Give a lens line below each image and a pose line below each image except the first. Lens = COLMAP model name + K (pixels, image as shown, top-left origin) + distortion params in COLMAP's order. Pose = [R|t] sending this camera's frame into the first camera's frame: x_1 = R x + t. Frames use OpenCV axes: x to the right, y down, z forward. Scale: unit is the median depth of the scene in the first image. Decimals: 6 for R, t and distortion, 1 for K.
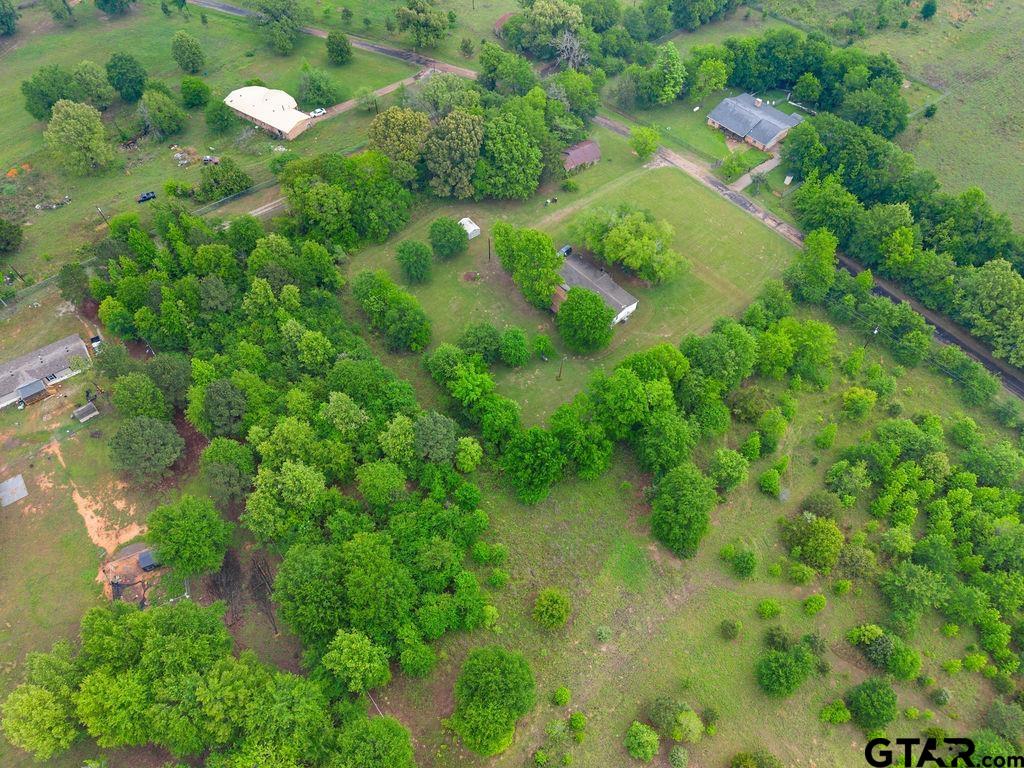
lens RADIAL K [[686.6, 0, 512.0], [0, 686.6, 384.0], [0, 0, 1]] dist [0.019584, -0.016776]
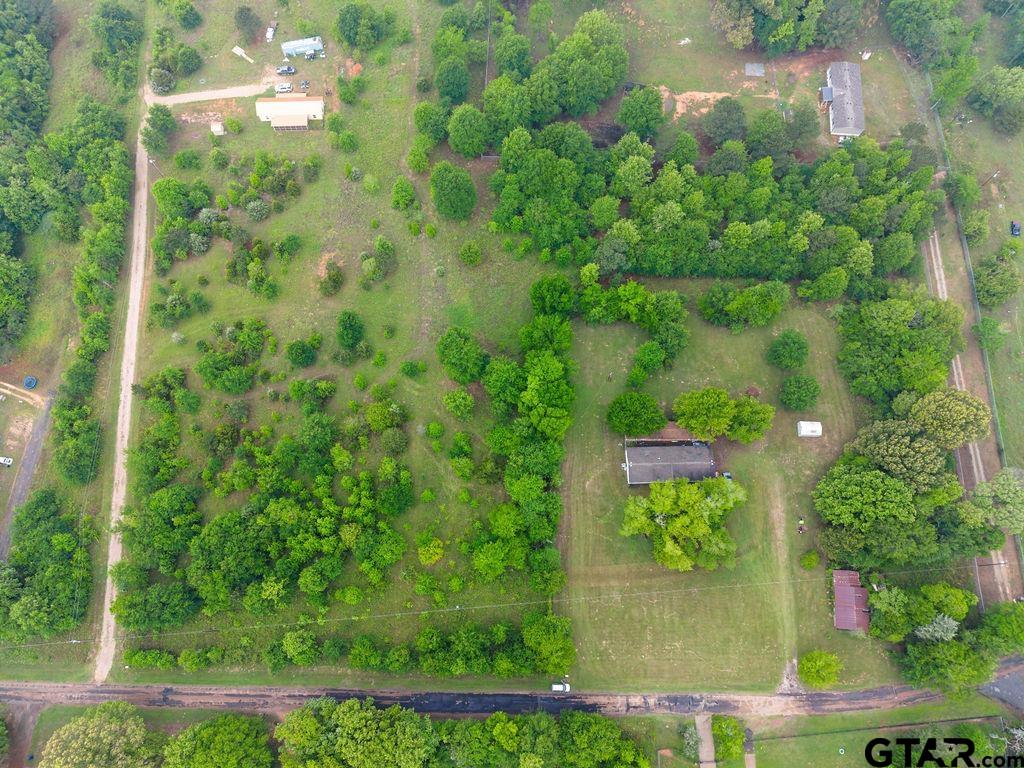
lens RADIAL K [[686.6, 0, 512.0], [0, 686.6, 384.0], [0, 0, 1]] dist [0.019584, -0.016776]
pose [[-0.639051, 0.734179, -0.229337, 0.480335], [-0.621132, -0.316726, 0.716854, -0.801781], [0.453663, 0.600555, 0.658426, 0.139967]]
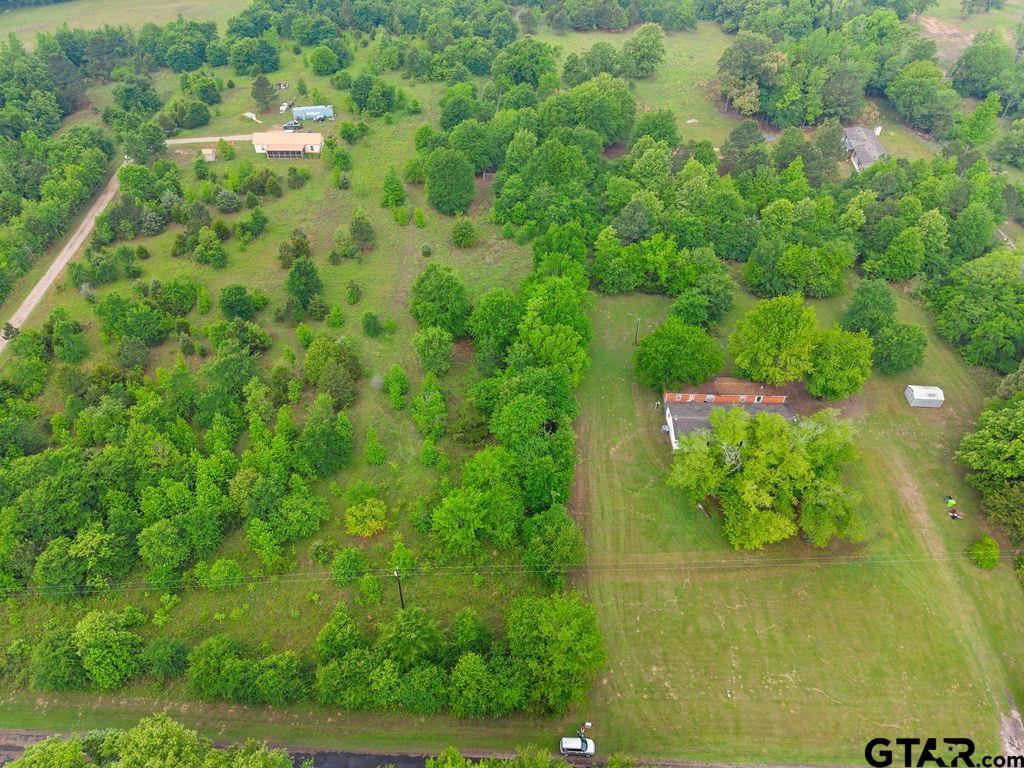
lens RADIAL K [[686.6, 0, 512.0], [0, 686.6, 384.0], [0, 0, 1]] dist [0.019584, -0.016776]
pose [[-0.663539, 0.515213, -0.542469, 0.725828], [-0.607463, 0.052215, 0.792630, -0.652034], [0.436698, 0.855470, 0.278325, 0.750176]]
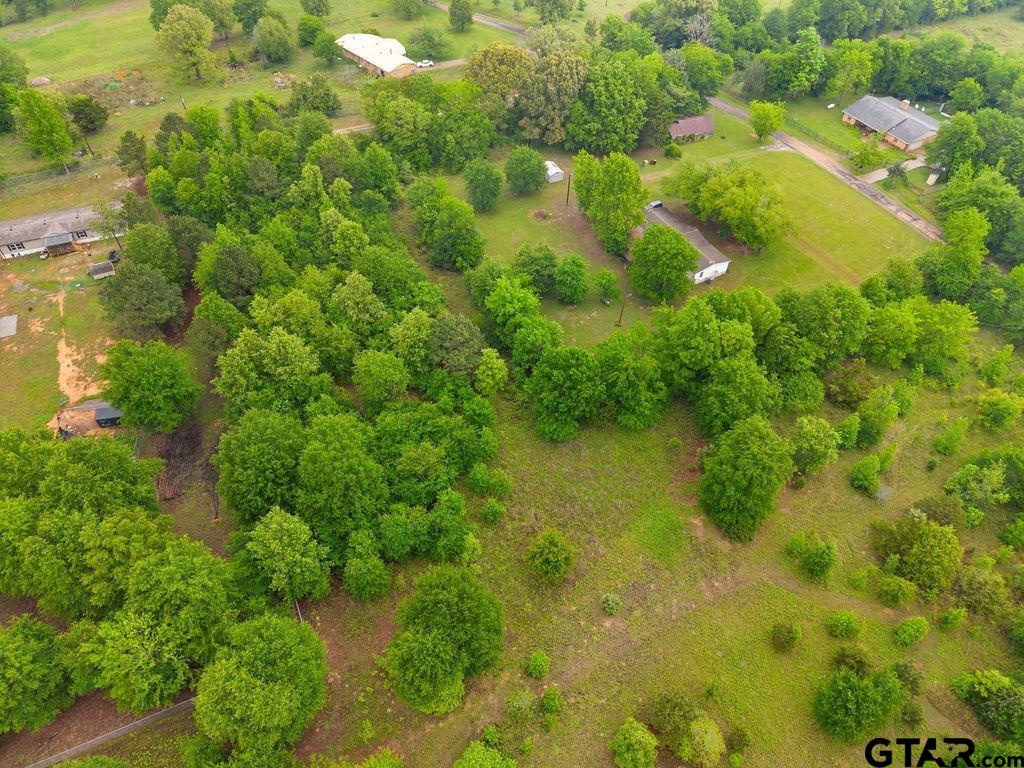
lens RADIAL K [[686.6, 0, 512.0], [0, 686.6, 384.0], [0, 0, 1]] dist [0.019584, -0.016776]
pose [[0.975105, 0.174051, -0.137390, 0.072546], [-0.189292, 0.976081, -0.106935, 0.186192], [0.115492, 0.130280, 0.984728, 0.172822]]
